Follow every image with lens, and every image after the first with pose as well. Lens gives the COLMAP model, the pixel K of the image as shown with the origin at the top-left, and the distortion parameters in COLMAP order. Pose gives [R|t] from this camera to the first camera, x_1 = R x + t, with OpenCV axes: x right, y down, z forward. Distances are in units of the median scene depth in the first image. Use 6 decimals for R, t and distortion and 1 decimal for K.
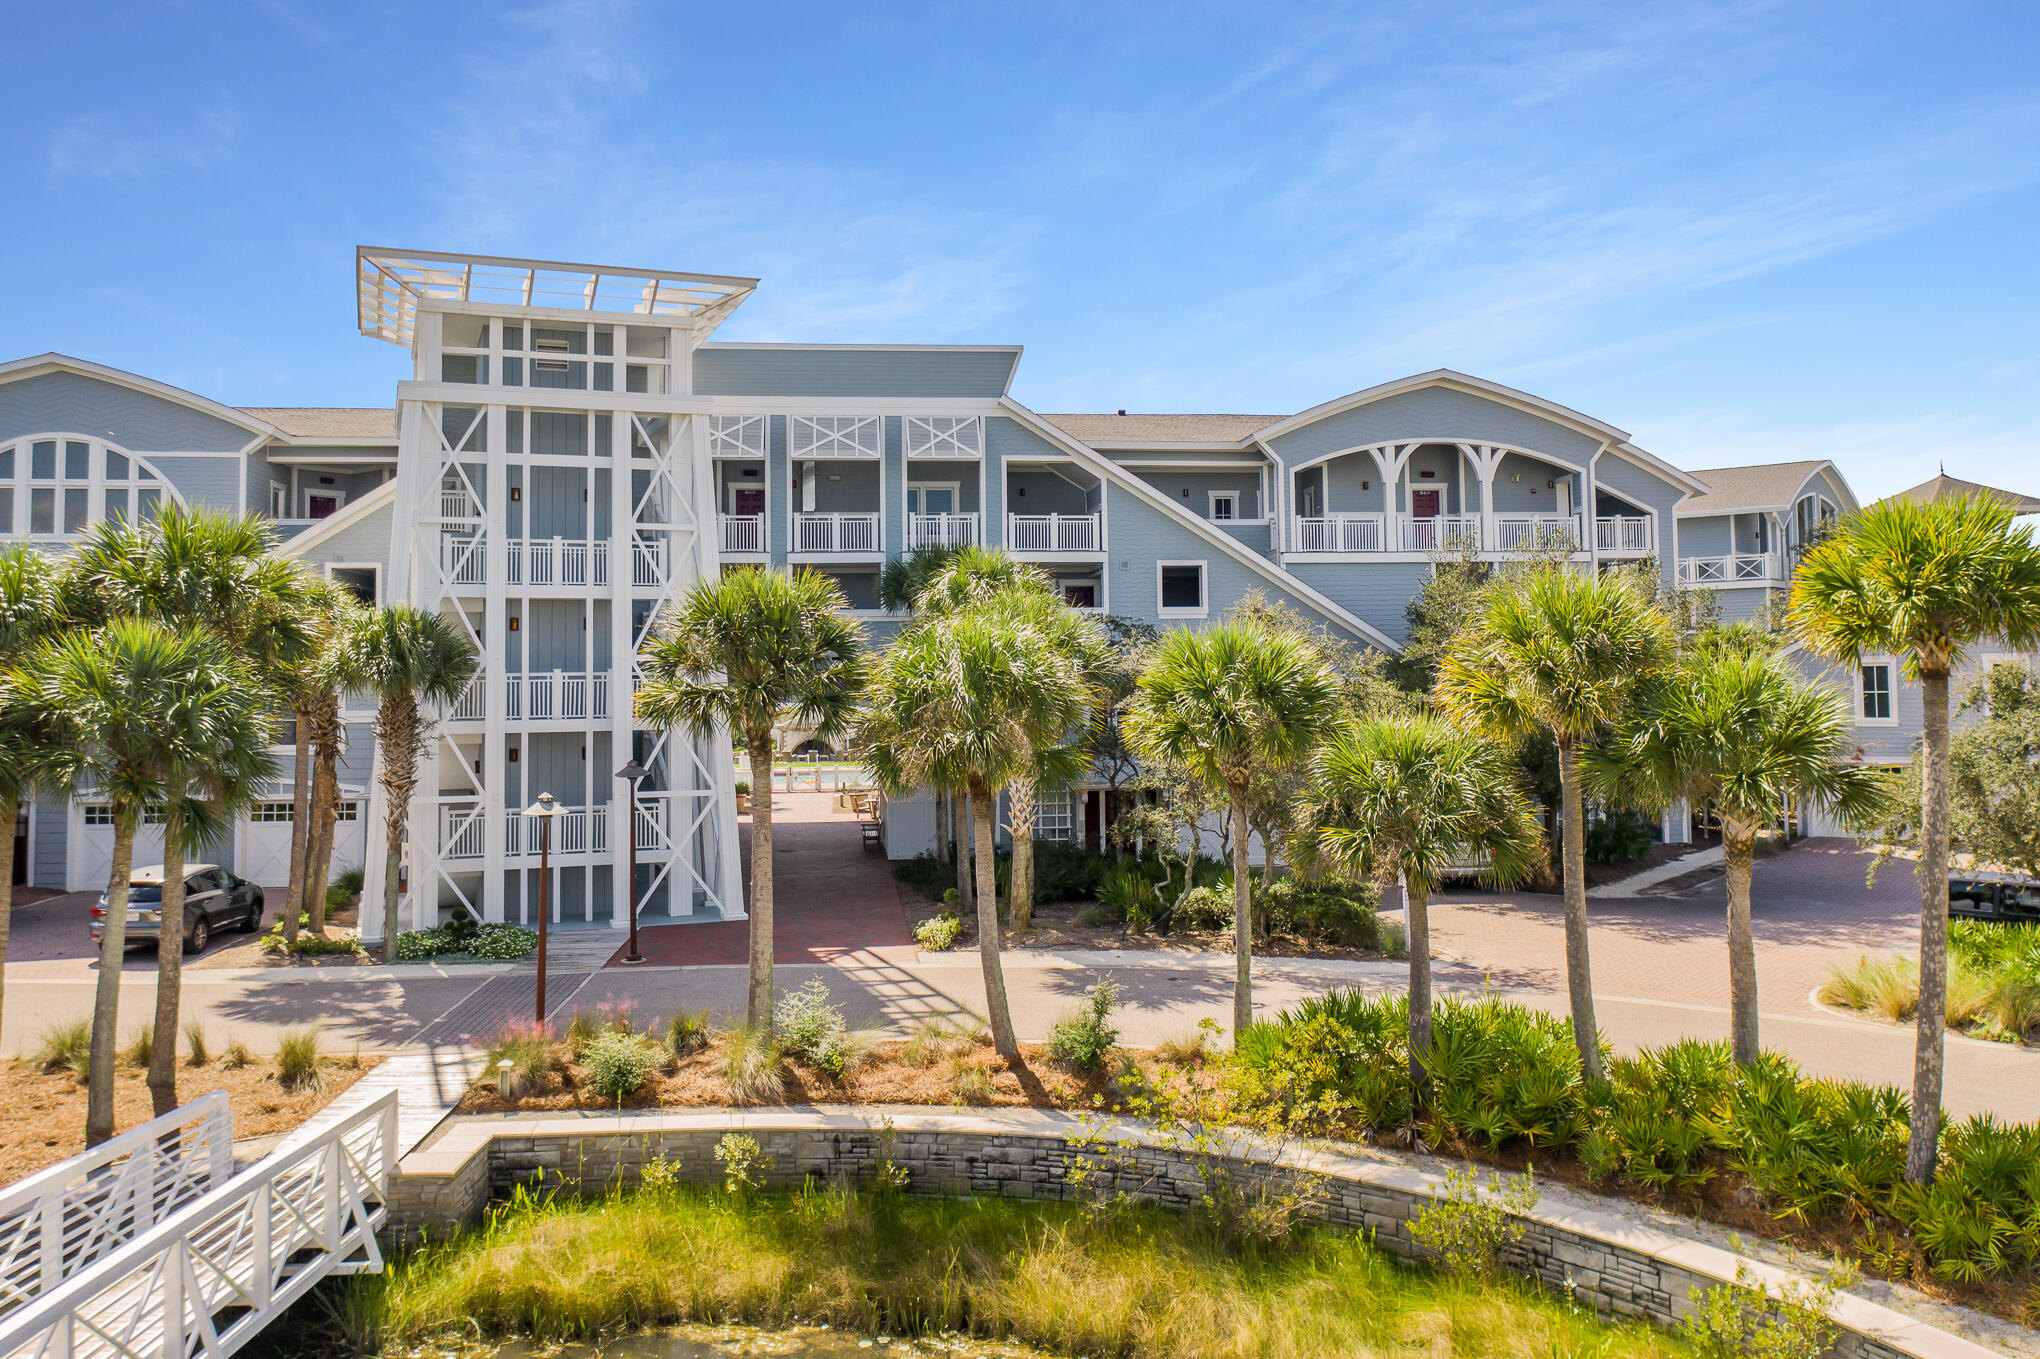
lens RADIAL K [[1606.0, 0, 1017.1], [0, 1606.0, 581.1], [0, 0, 1]] dist [-0.012641, -0.001037]
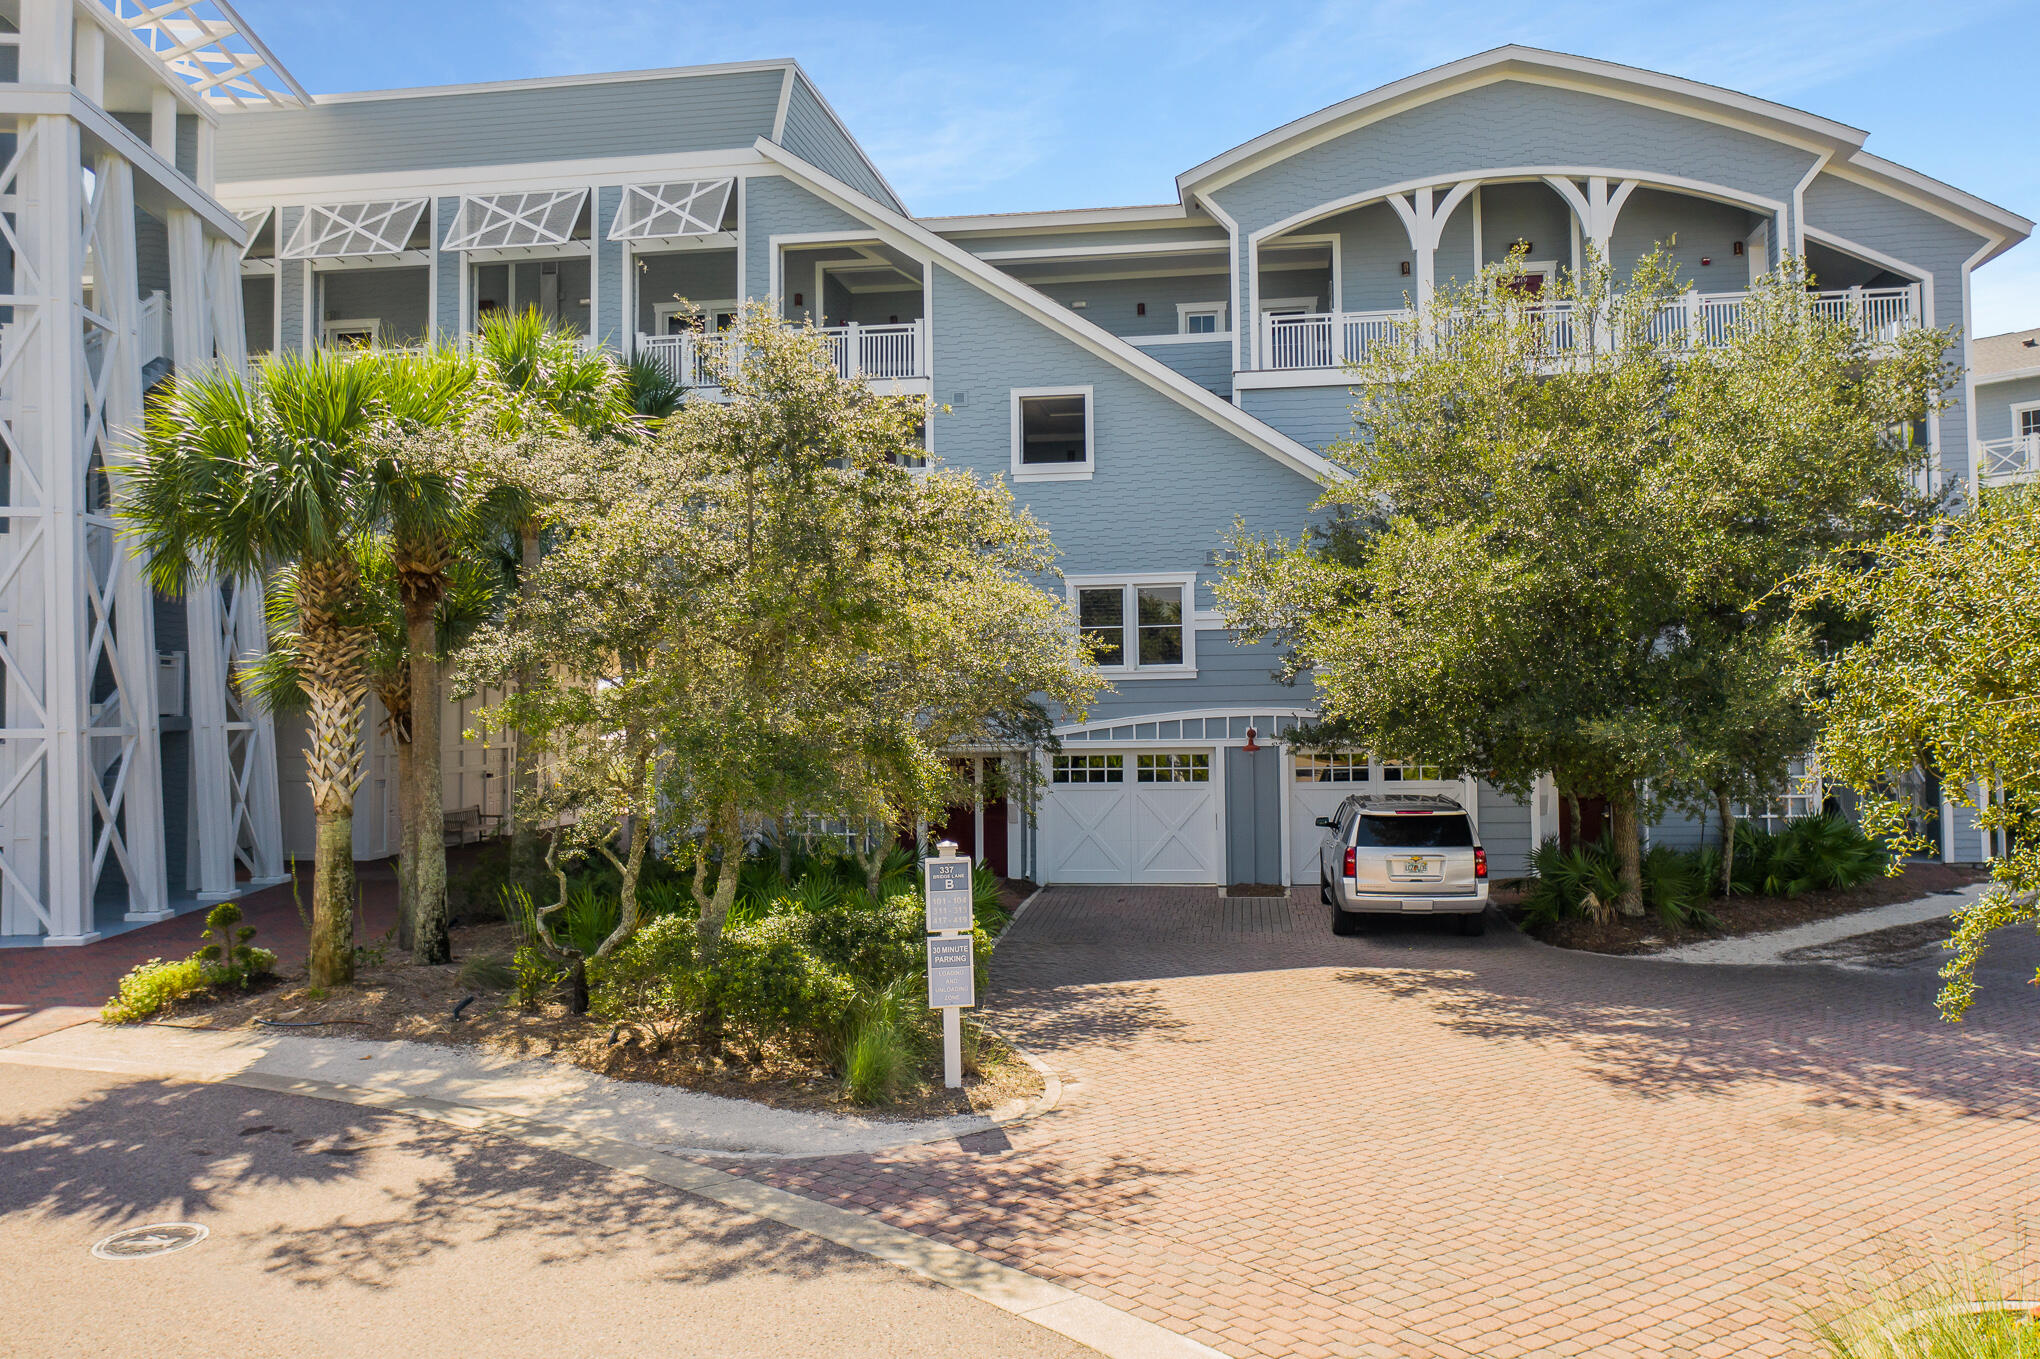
lens RADIAL K [[1565.7, 0, 1020.0], [0, 1565.7, 679.5], [0, 0, 1]] dist [-0.020379, 0.001941]
pose [[0.968198, -0.005155, -0.250130, 0.250360], [0.017029, 0.998827, 0.045330, 0.074225], [0.249603, -0.048148, 0.967150, 0.429373]]
